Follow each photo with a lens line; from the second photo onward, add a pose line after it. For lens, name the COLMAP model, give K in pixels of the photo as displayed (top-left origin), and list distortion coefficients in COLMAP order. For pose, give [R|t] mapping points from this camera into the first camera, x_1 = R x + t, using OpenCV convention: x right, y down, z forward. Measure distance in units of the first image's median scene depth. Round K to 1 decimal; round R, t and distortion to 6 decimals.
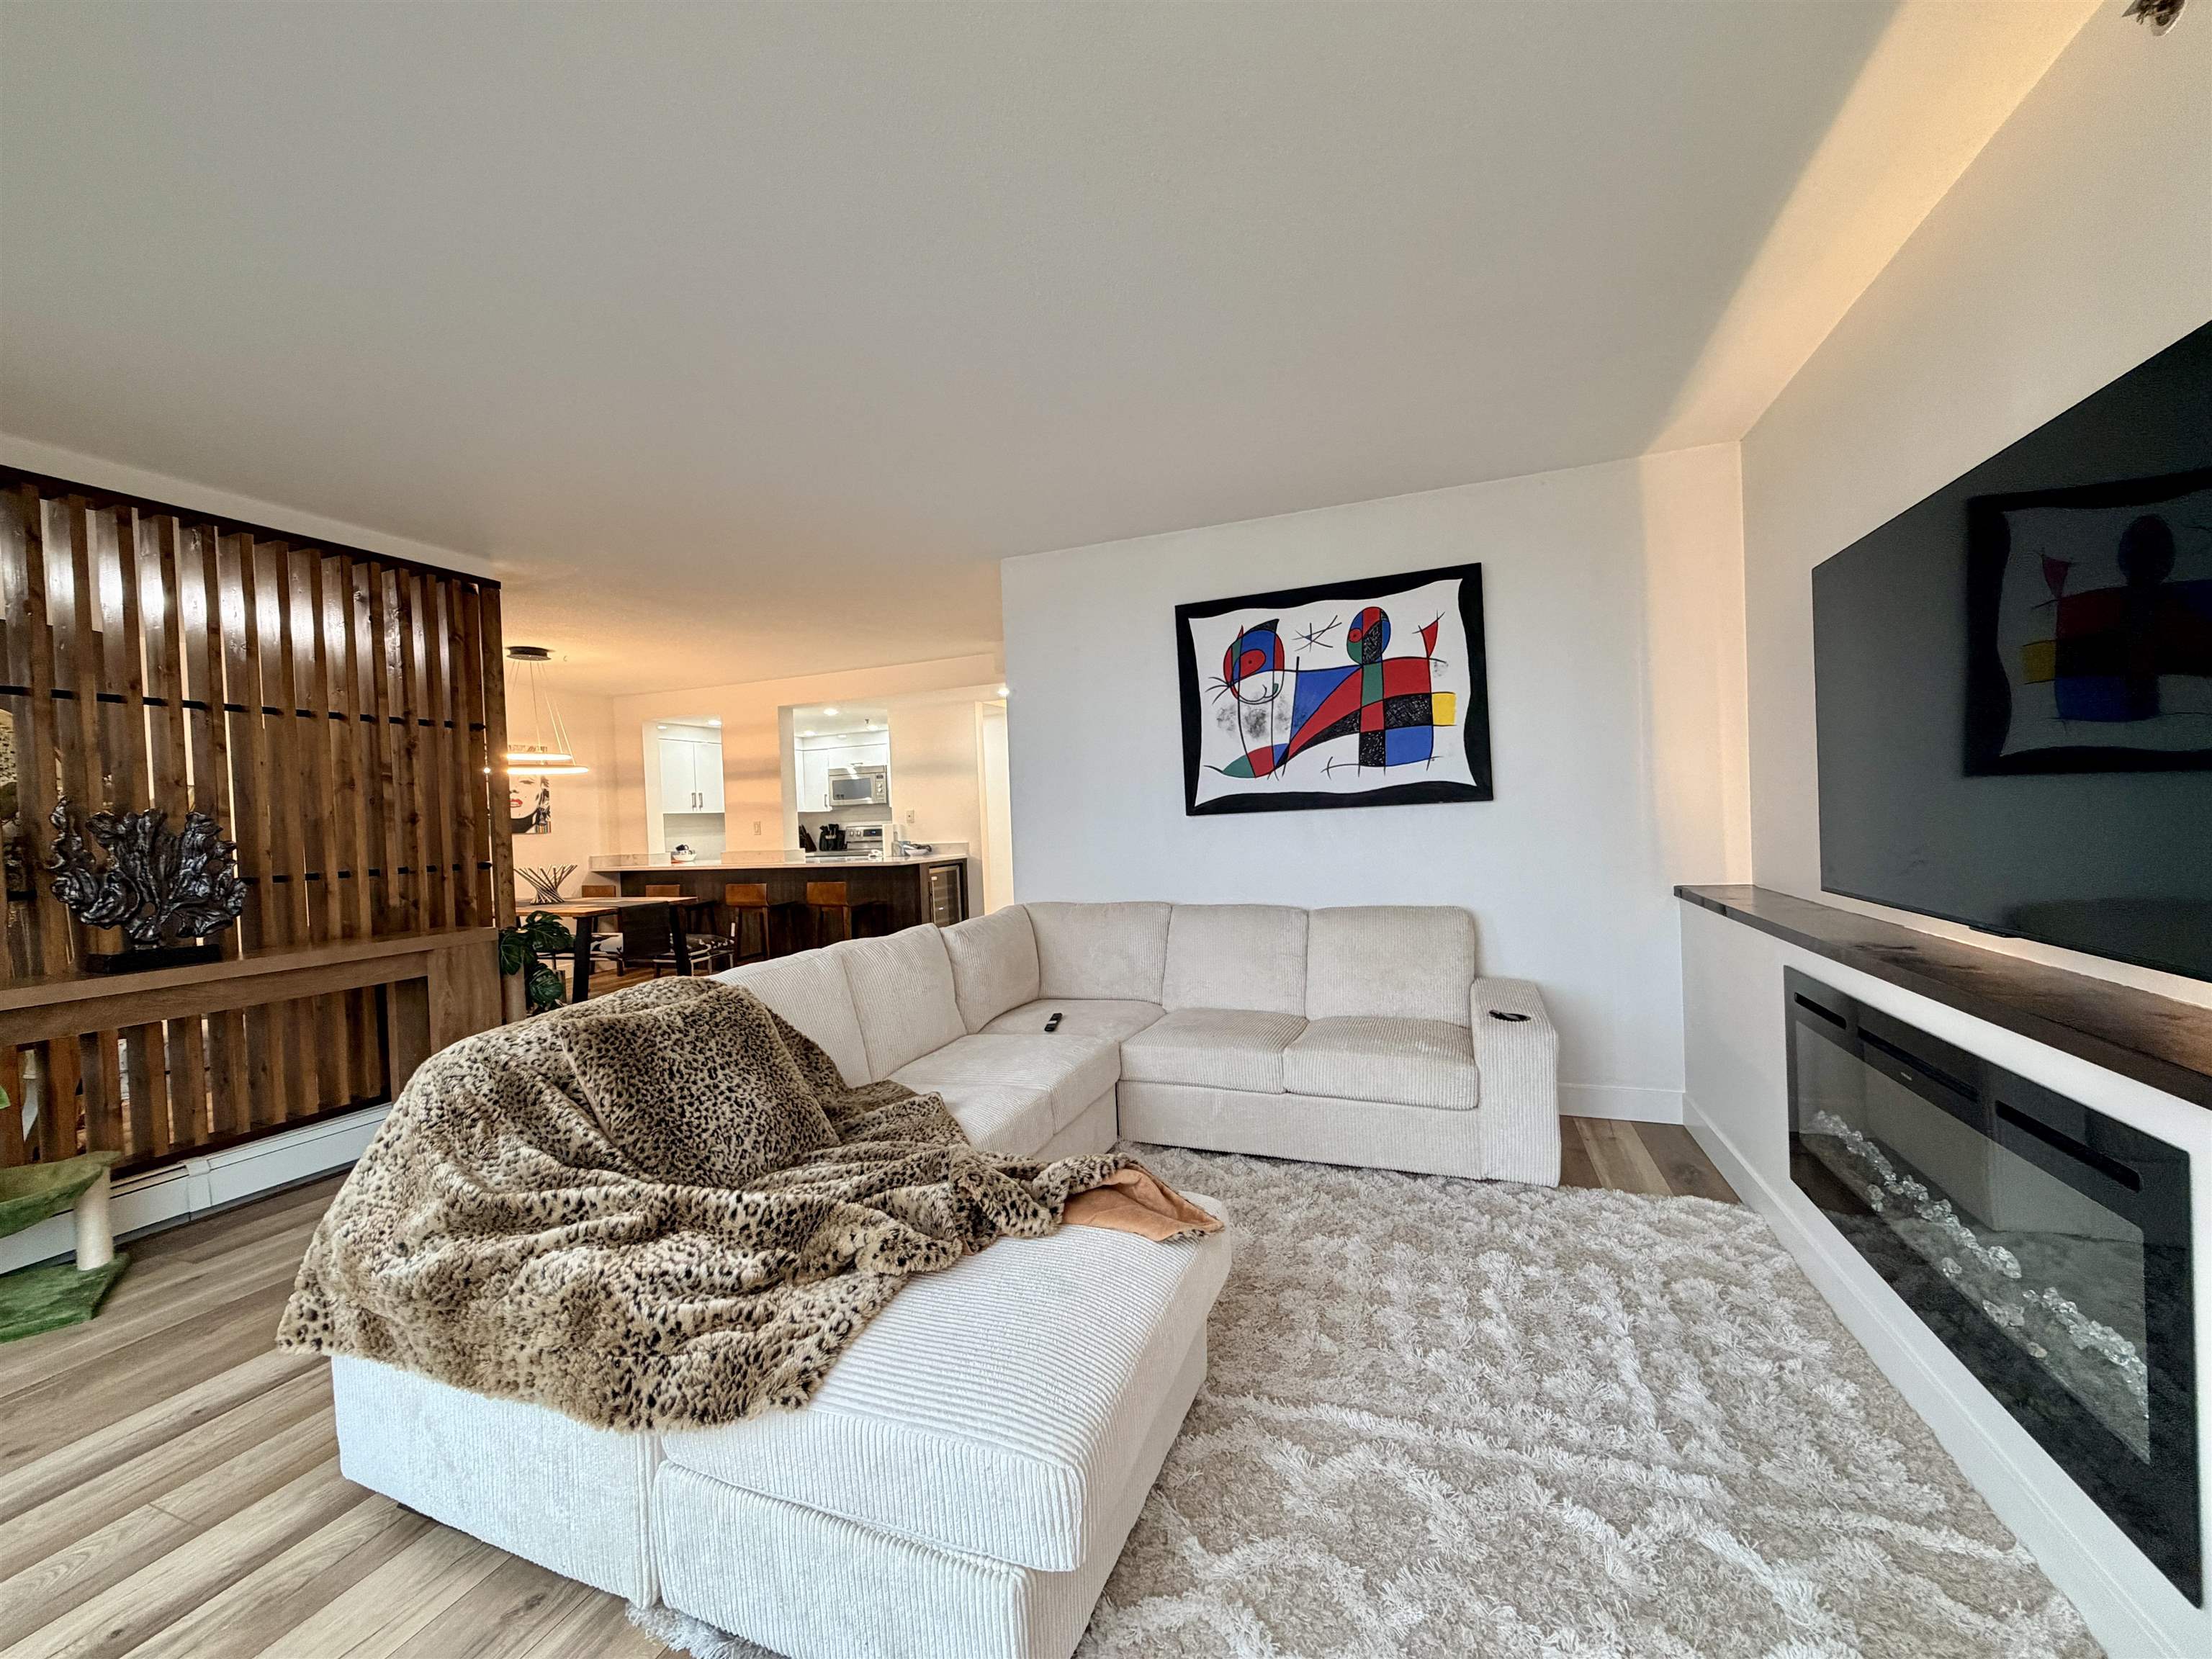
lens RADIAL K [[881.5, 0, 1097.6], [0, 881.5, 823.9], [0, 0, 1]] dist [0.000174, 0.000136]
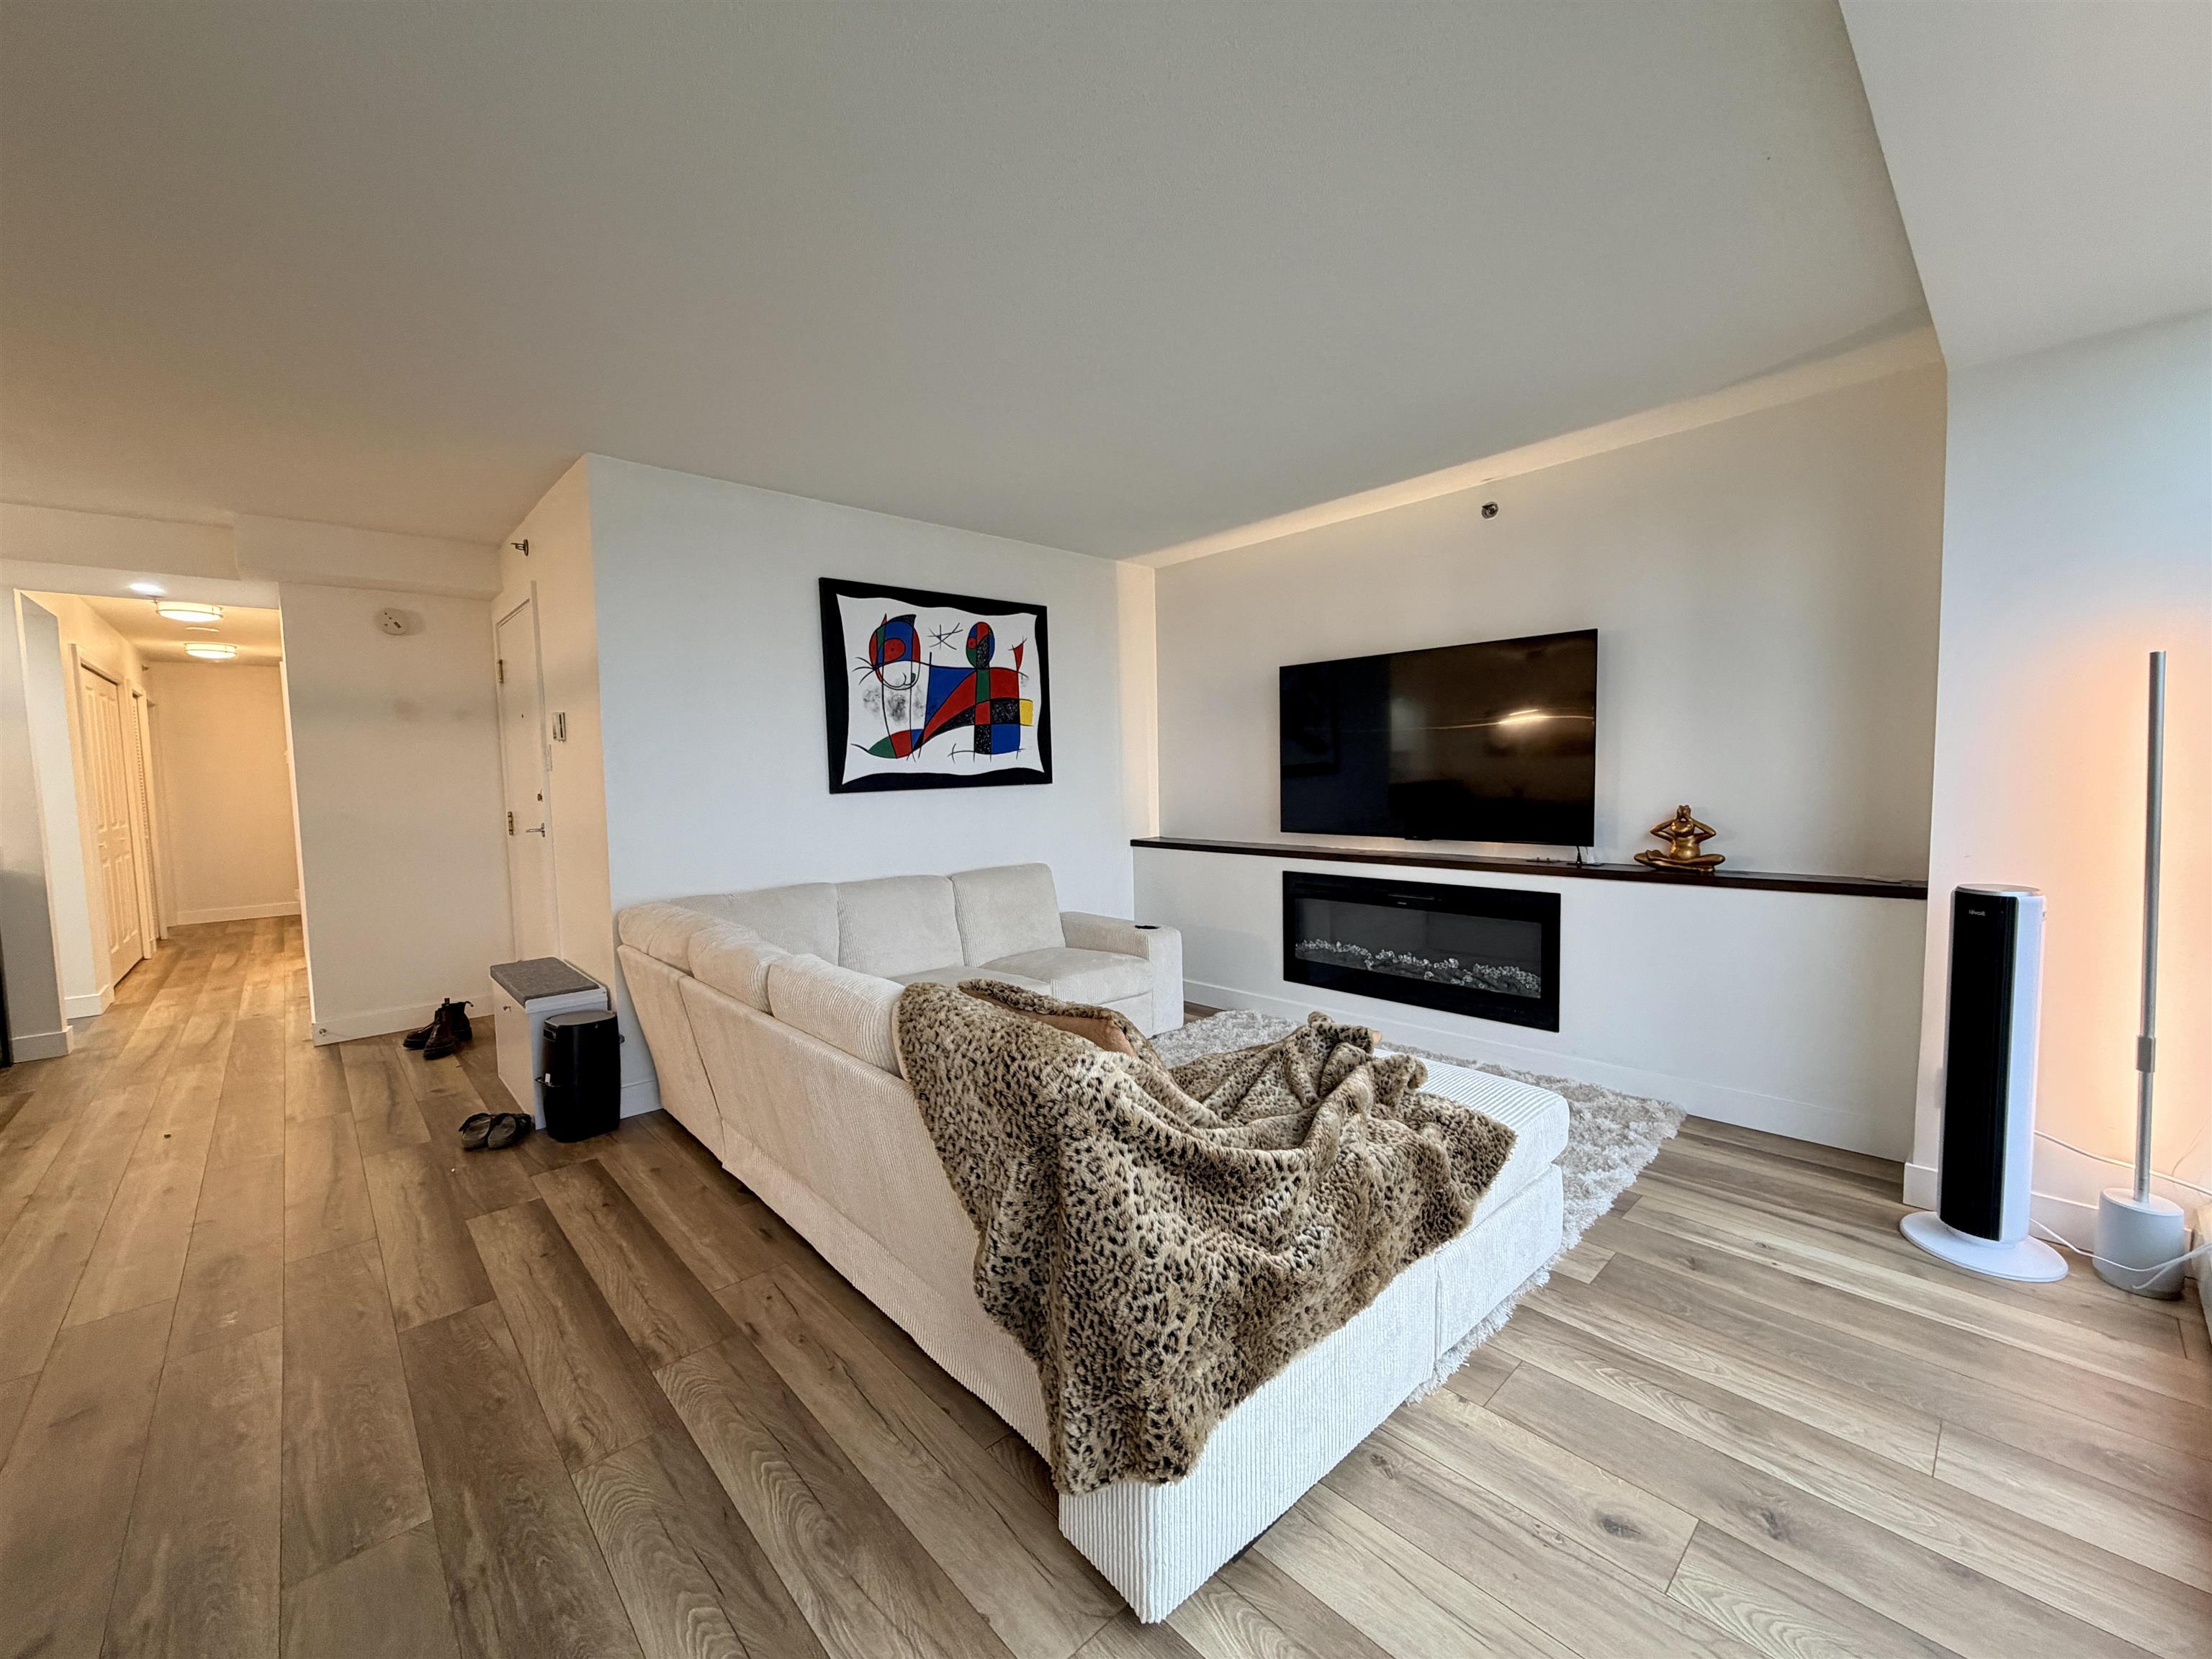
lens RADIAL K [[881.5, 0, 1098.7], [0, 881.5, 830.6], [0, 0, 1]] dist [0.000174, 0.000136]
pose [[0.437316, -0.025326, 0.898951, -0.690229], [0.019520, 0.999635, 0.018667, 0.020305], [-0.899096, 0.009384, 0.437651, 0.317775]]
